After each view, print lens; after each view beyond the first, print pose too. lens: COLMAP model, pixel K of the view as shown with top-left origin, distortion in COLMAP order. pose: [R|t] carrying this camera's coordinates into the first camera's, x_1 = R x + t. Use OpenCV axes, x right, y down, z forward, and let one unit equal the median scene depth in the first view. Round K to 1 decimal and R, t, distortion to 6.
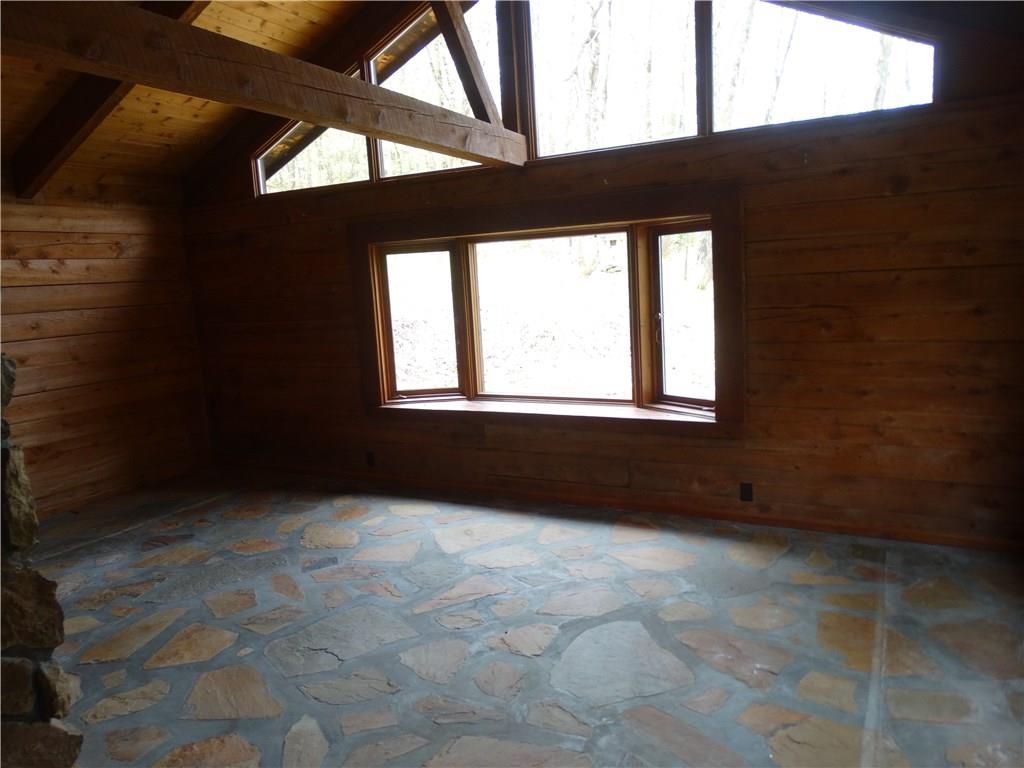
lens RADIAL K [[726.5, 0, 512.2], [0, 726.5, 388.4], [0, 0, 1]] dist [0.003484, -0.011142]
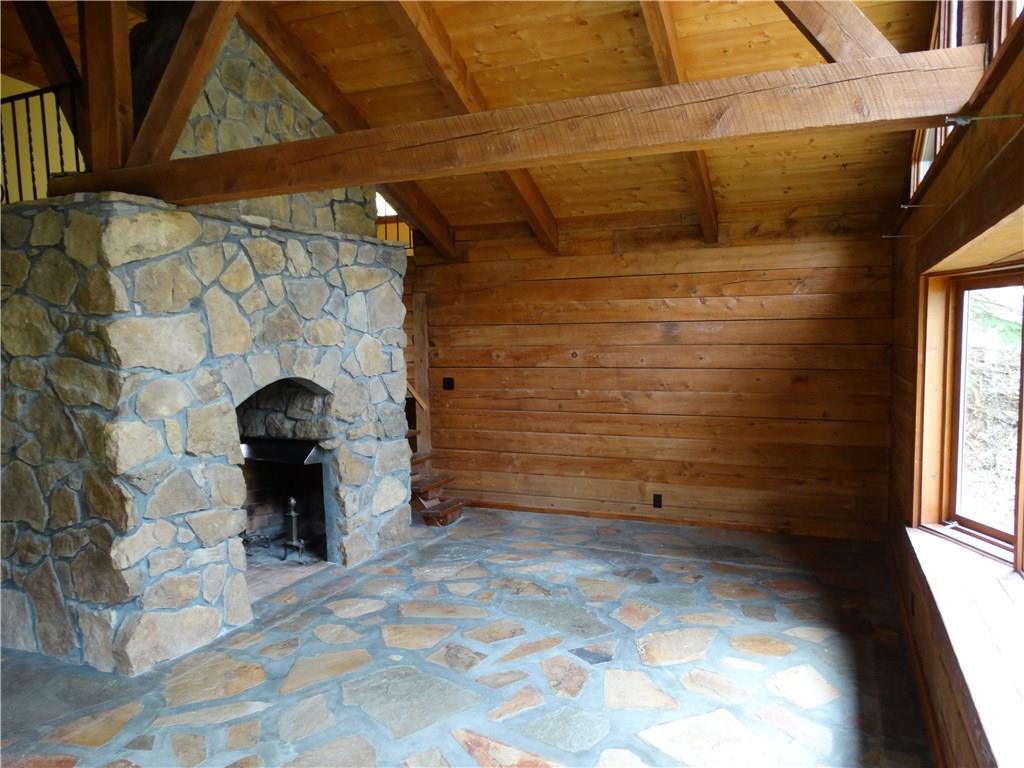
lens RADIAL K [[726.5, 0, 510.4], [0, 726.5, 386.4], [0, 0, 1]] dist [0.003484, -0.011142]
pose [[0.080530, 0.125646, -0.988801, 0.473086], [-0.146030, 0.982806, 0.112991, -0.136696], [0.985997, 0.135295, 0.097493, 0.670701]]
